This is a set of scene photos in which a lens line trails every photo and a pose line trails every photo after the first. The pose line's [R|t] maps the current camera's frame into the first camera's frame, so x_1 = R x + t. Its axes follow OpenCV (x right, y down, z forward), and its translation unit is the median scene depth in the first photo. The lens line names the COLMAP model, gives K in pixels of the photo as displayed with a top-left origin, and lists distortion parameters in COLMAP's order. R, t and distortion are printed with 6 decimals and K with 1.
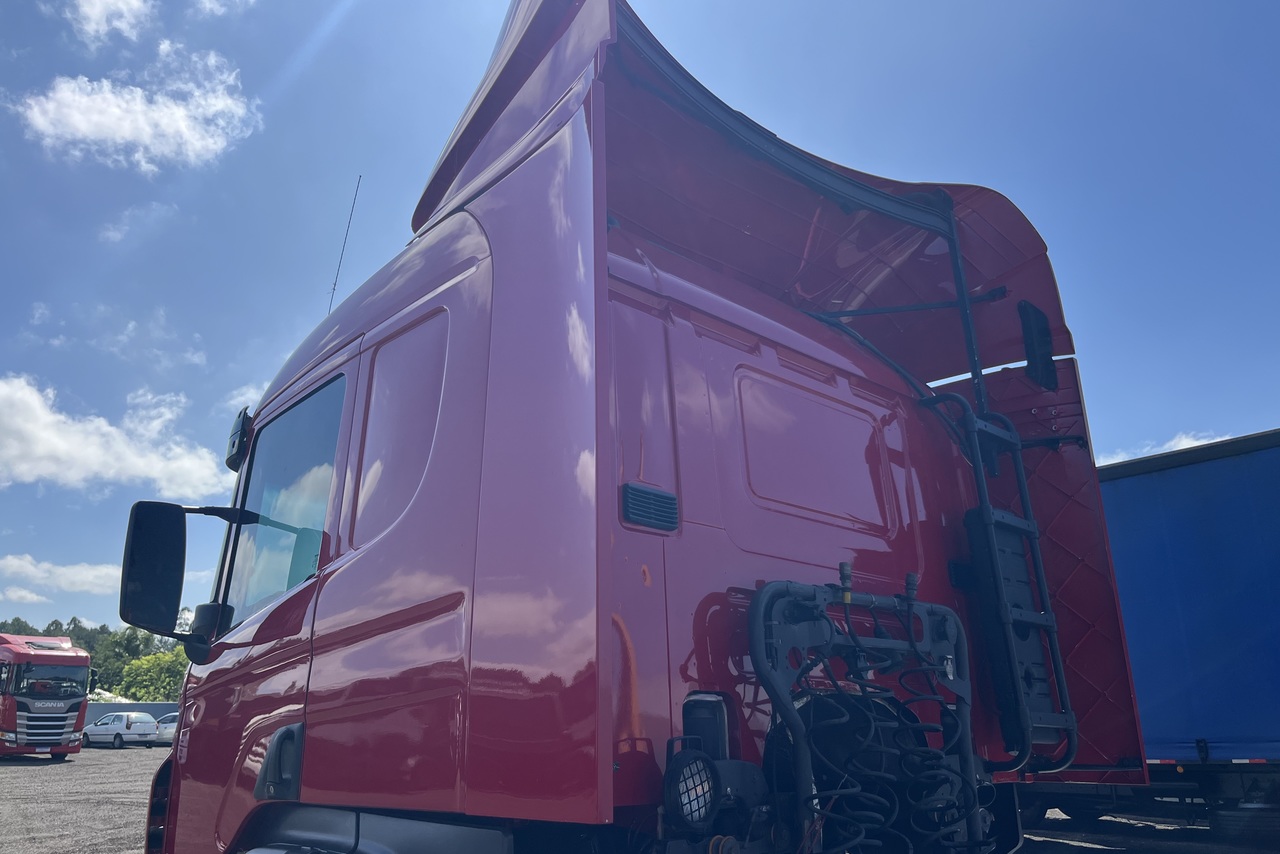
lens RADIAL K [[973.7, 0, 644.9], [0, 973.7, 437.9], [0, 0, 1]] dist [0.050838, -0.063656]
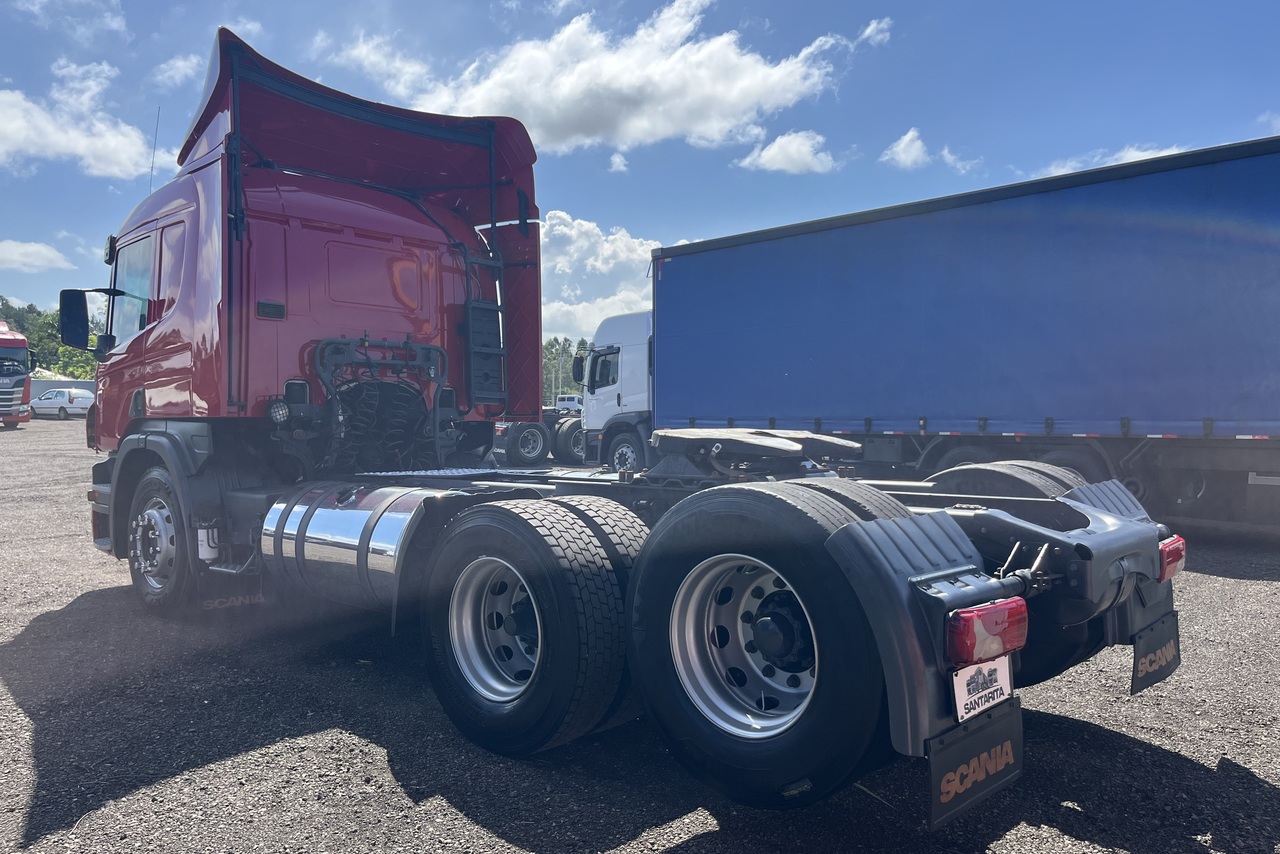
lens RADIAL K [[973.7, 0, 634.7], [0, 973.7, 416.1], [0, 0, 1]] dist [0.050838, -0.063656]
pose [[0.998370, 0.017868, 0.054201, 0.066273], [-0.032548, 0.958394, 0.283586, -0.033845], [-0.046879, -0.284888, 0.957414, -0.127644]]
